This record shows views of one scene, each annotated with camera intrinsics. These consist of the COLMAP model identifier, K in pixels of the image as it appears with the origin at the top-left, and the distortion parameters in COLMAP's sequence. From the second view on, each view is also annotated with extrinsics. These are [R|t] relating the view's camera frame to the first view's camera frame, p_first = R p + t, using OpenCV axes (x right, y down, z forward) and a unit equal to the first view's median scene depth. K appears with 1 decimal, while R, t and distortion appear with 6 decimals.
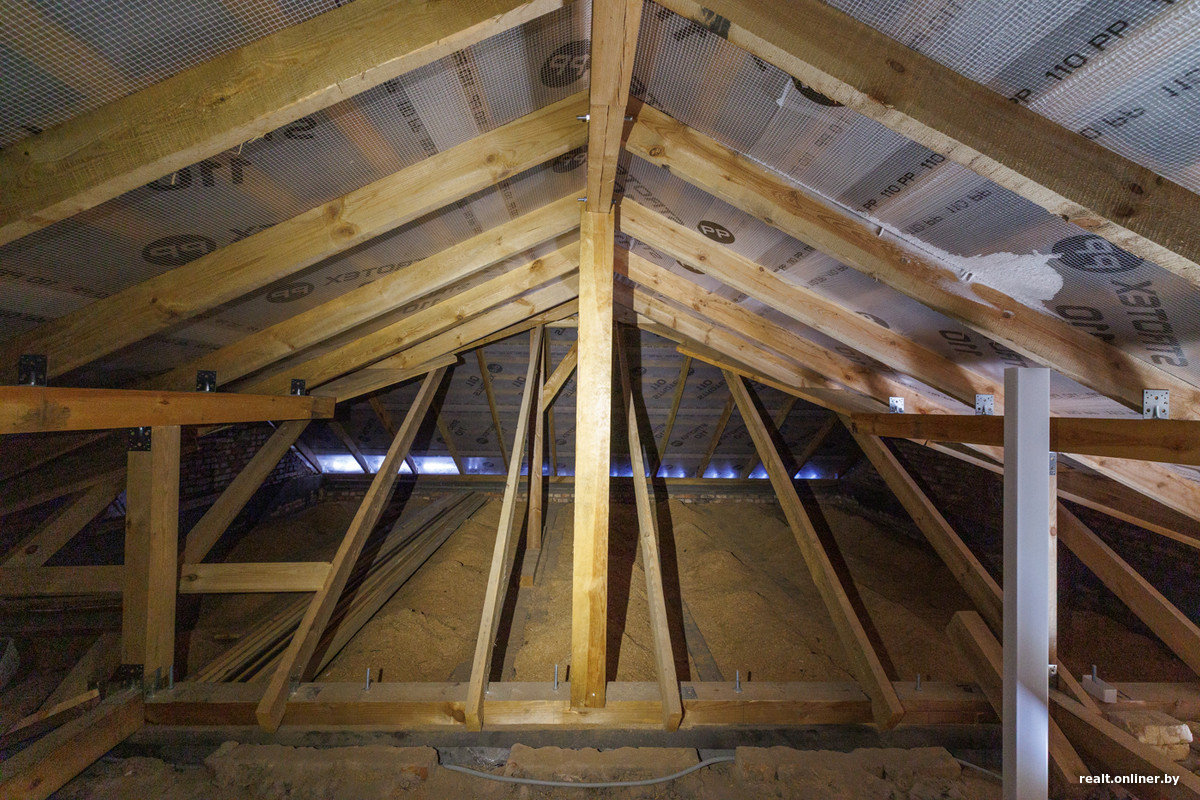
lens RADIAL K [[514.7, 0, 599.2], [0, 514.7, 401.8], [0, 0, 1]] dist [-0.003120, 0.001037]
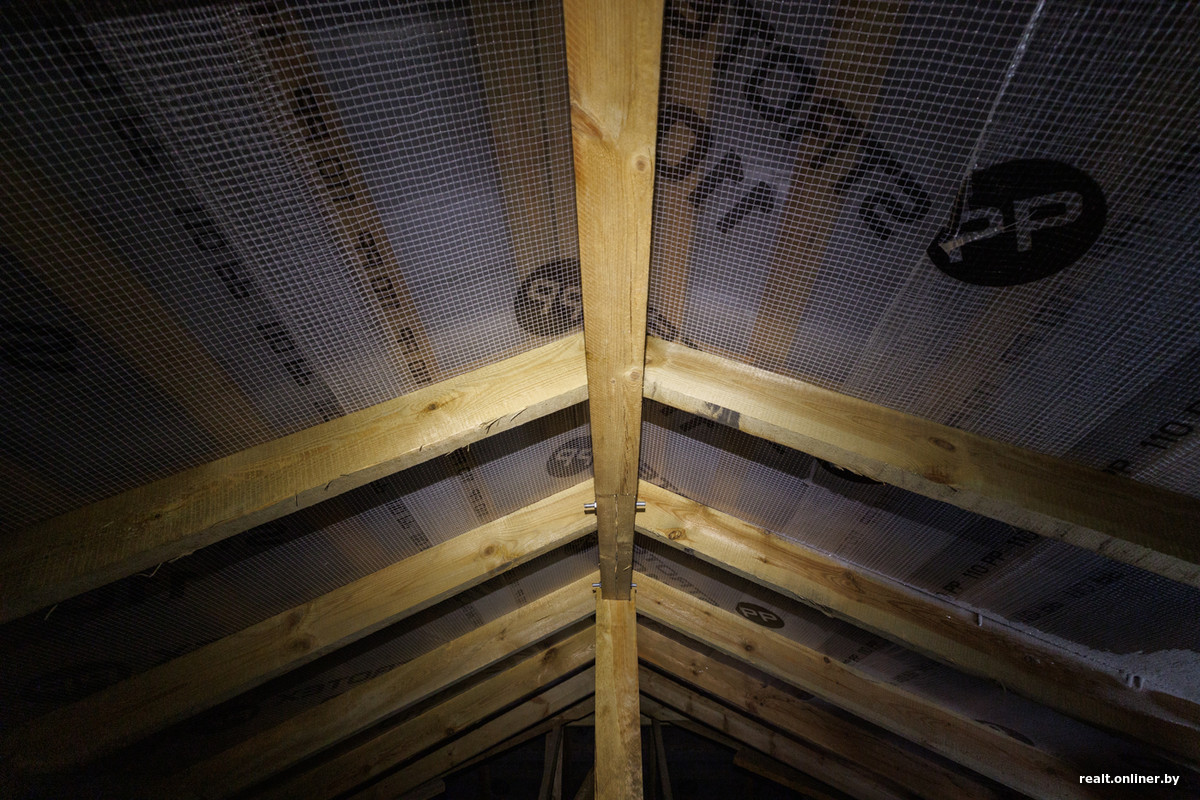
lens RADIAL K [[514.7, 0, 597.9], [0, 514.7, 400.0], [0, 0, 1]] dist [-0.003120, 0.001037]
pose [[0.997684, -0.052832, -0.042848, 0.026018], [0.014511, 0.780700, -0.624737, -0.112947], [0.066457, 0.622668, 0.779659, 0.152164]]
